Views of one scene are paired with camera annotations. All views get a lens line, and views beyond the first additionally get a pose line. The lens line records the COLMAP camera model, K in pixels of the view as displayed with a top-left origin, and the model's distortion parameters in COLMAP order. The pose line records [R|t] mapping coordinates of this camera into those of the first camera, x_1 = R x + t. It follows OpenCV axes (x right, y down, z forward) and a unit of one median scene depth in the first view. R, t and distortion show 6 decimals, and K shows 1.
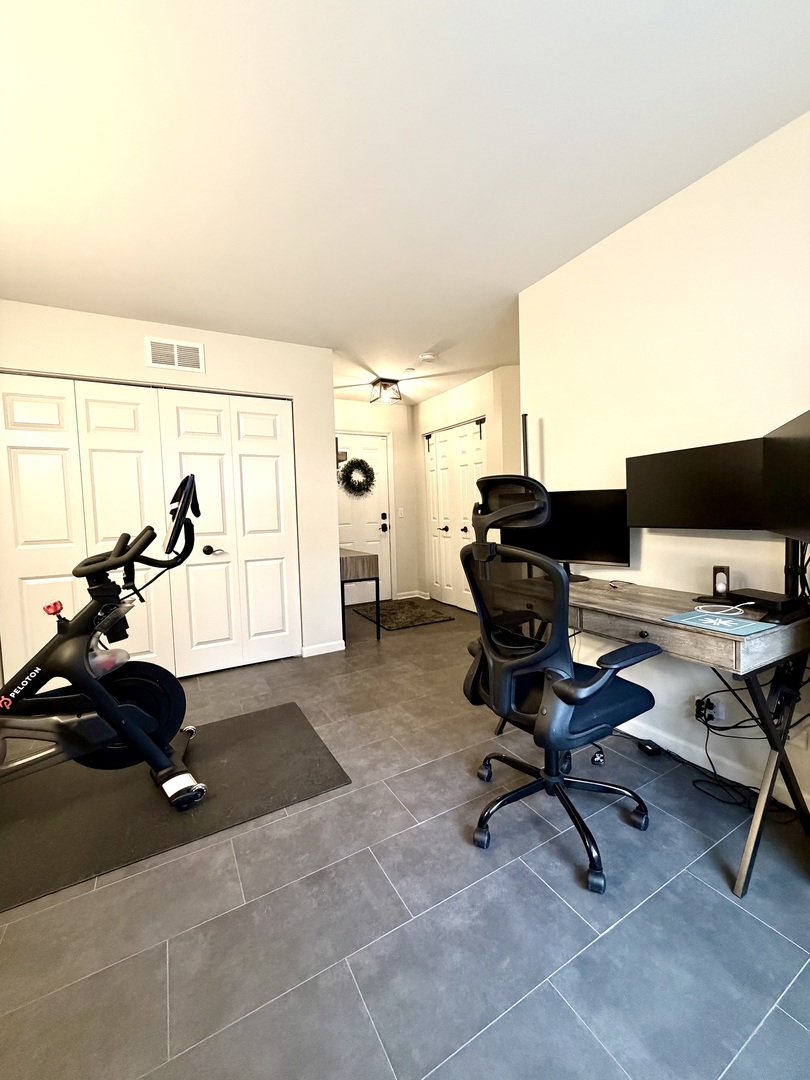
lens RADIAL K [[430.3, 0, 403.6], [0, 430.3, 536.8], [0, 0, 1]] dist [-0.000410, -0.000089]
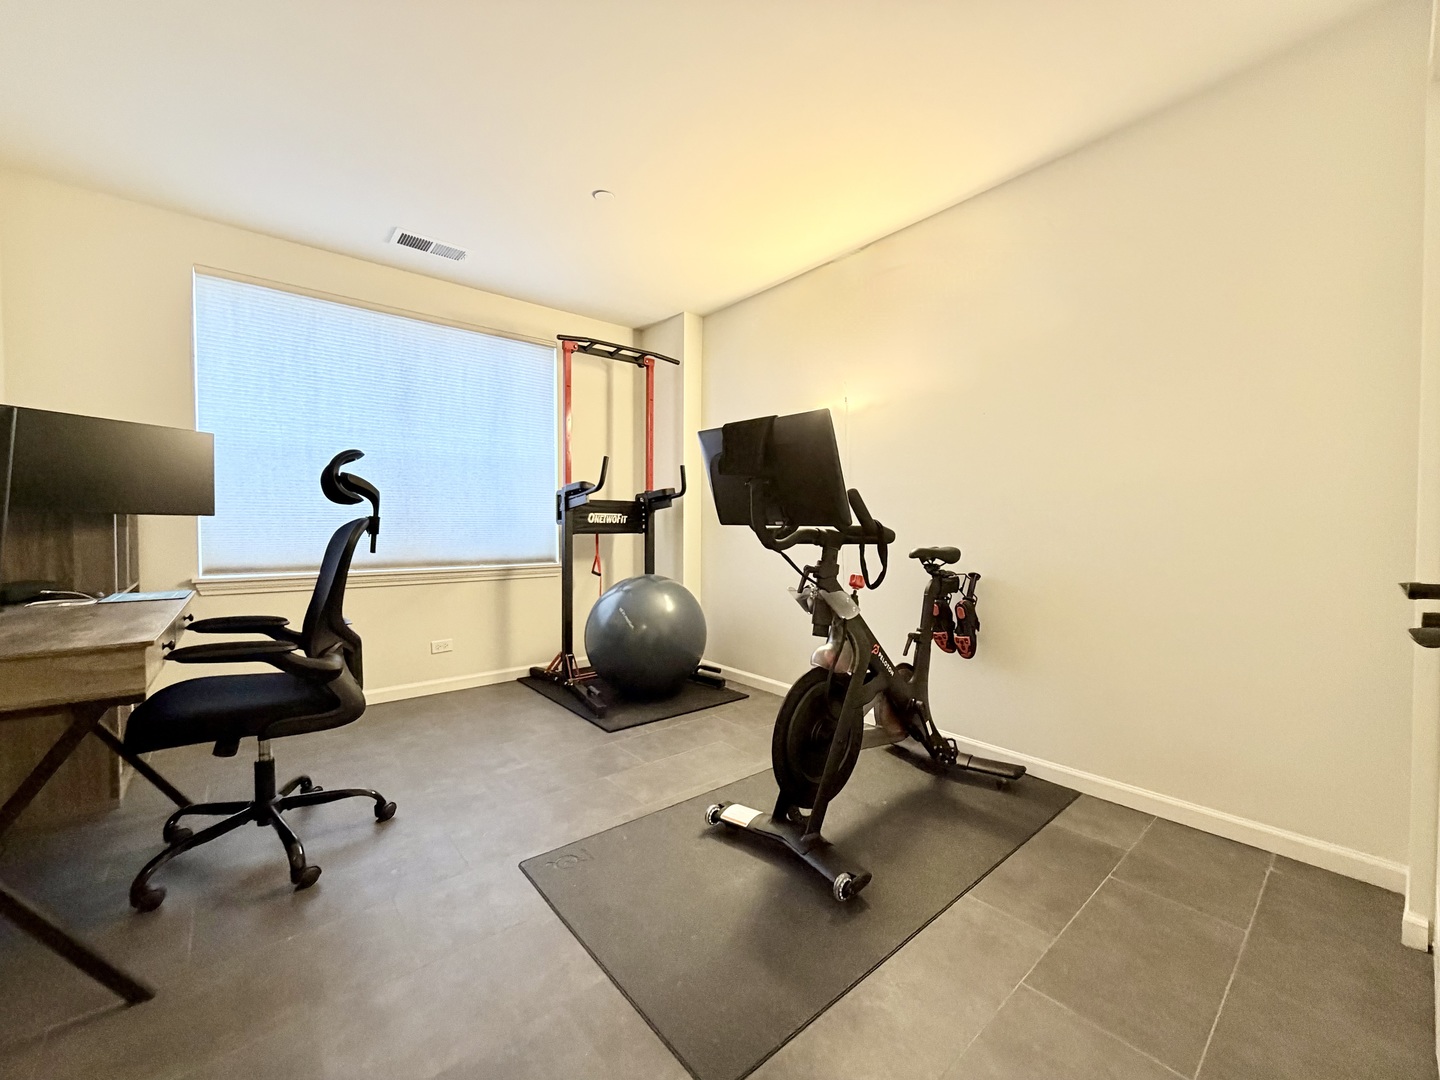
lens RADIAL K [[573.8, 0, 720.0], [0, 573.8, 540.0], [0, 0, 1]] dist [-0.000410, -0.000089]
pose [[-0.981080, 0.032133, -0.190916, -0.299401], [0.014908, 0.995741, 0.090986, -0.036413], [0.193026, 0.086418, -0.977381, 2.052369]]
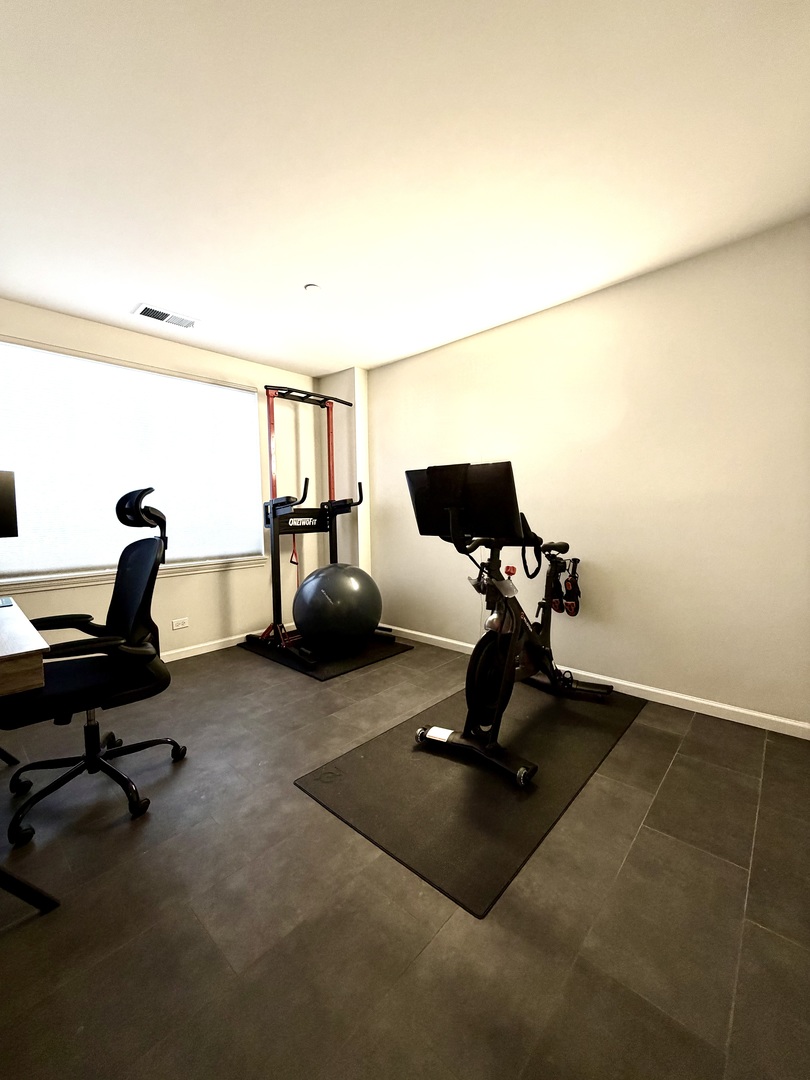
lens RADIAL K [[430.3, 0, 403.6], [0, 430.3, 536.8], [0, 0, 1]] dist [-0.000410, -0.000089]
pose [[-0.949015, 0.065287, -0.308395, -0.099748], [0.028110, 0.991947, 0.123492, -0.109704], [0.313974, 0.108527, -0.943208, 2.073469]]
